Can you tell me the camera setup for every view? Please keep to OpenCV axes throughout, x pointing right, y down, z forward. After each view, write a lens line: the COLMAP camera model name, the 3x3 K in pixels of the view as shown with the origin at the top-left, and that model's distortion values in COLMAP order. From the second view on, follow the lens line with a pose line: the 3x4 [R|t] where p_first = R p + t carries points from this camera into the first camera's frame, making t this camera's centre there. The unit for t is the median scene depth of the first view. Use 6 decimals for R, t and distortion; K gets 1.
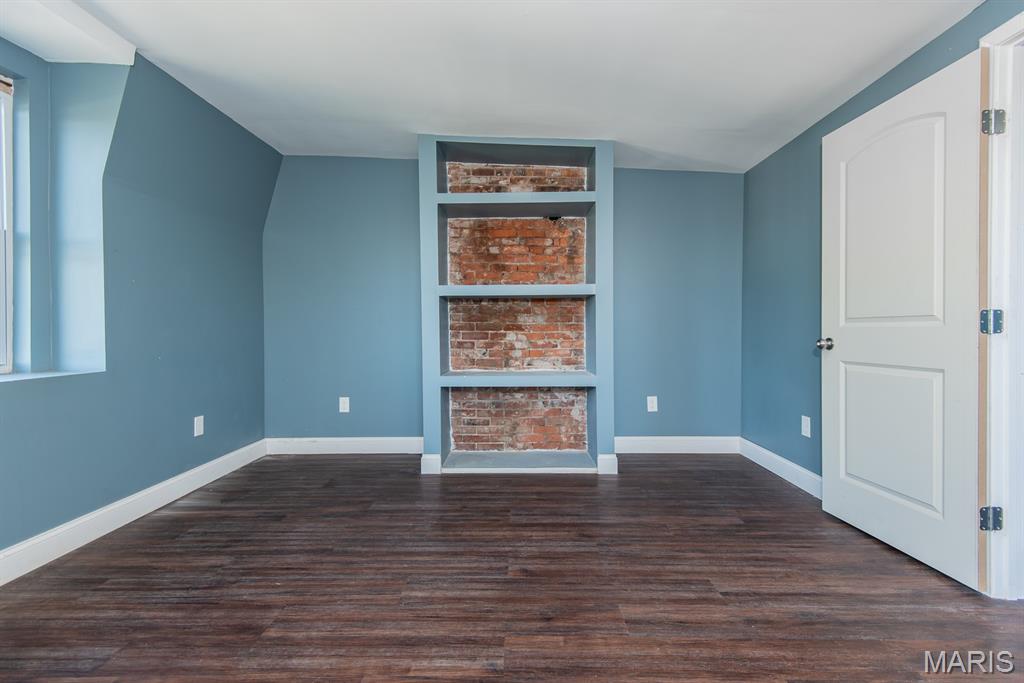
lens RADIAL K [[483.6, 0, 525.6], [0, 483.6, 337.1], [0, 0, 1]] dist [0.028341, -0.012365]
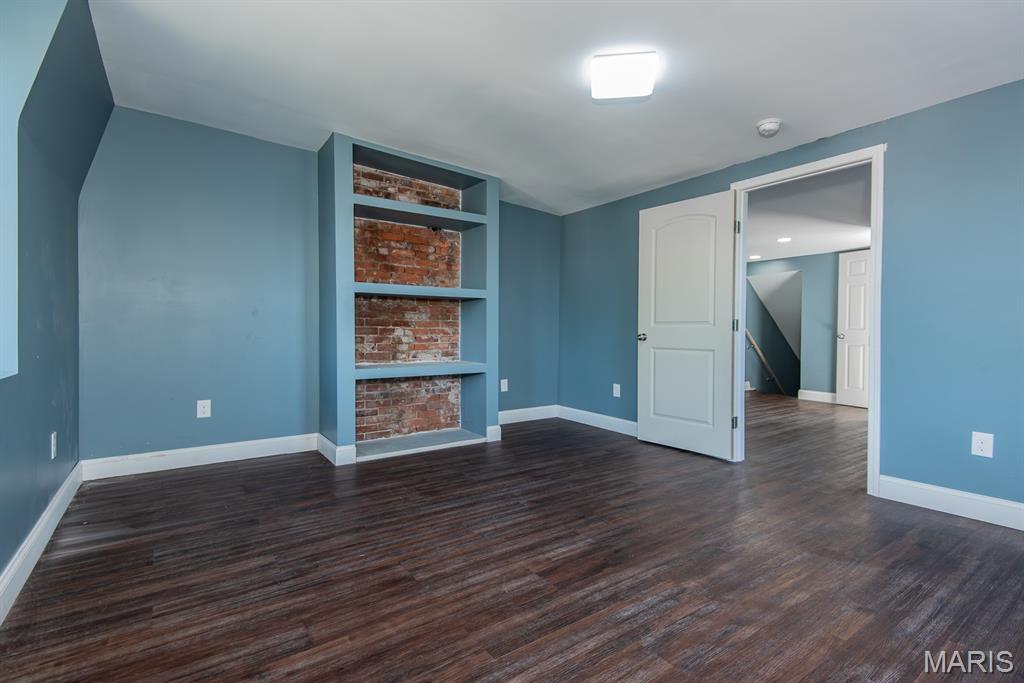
lens RADIAL K [[483.6, 0, 519.1], [0, 483.6, 332.5], [0, 0, 1]] dist [0.028341, -0.012365]
pose [[0.807118, 0.005251, 0.590367, -0.709272], [-0.001764, 0.999977, -0.006482, 0.011270], [-0.590388, 0.004190, 0.807109, -0.070694]]
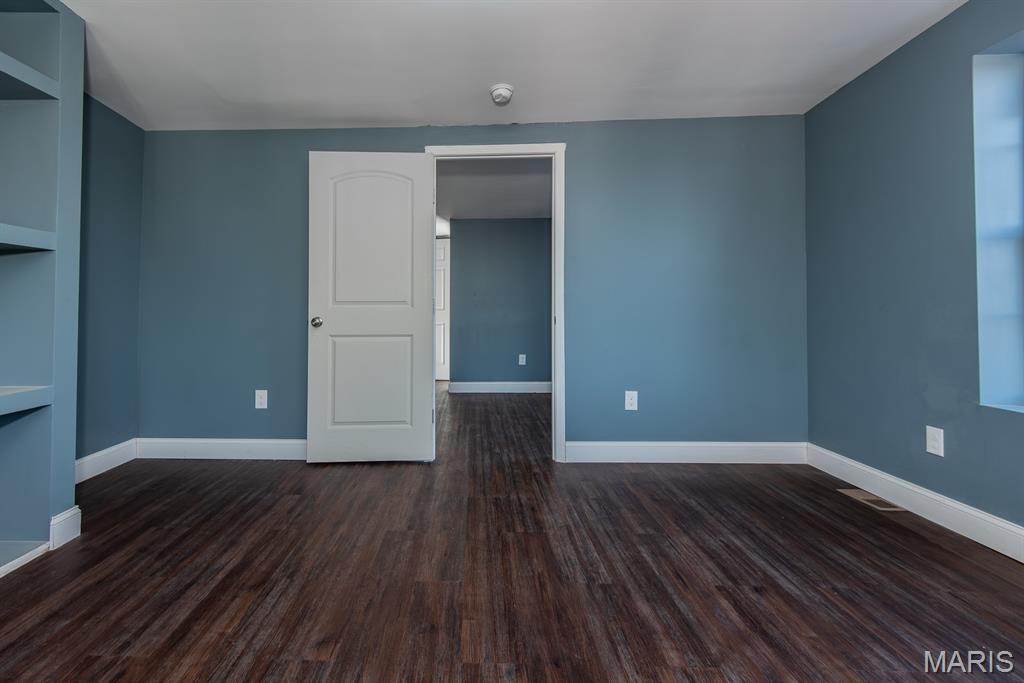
lens RADIAL K [[483.6, 0, 451.4], [0, 483.6, 312.5], [0, 0, 1]] dist [0.028341, -0.012365]
pose [[0.025472, -0.003966, 0.999668, -0.612197], [0.015659, 0.999871, 0.003568, -0.011056], [-0.999553, 0.015563, 0.025531, 0.660335]]
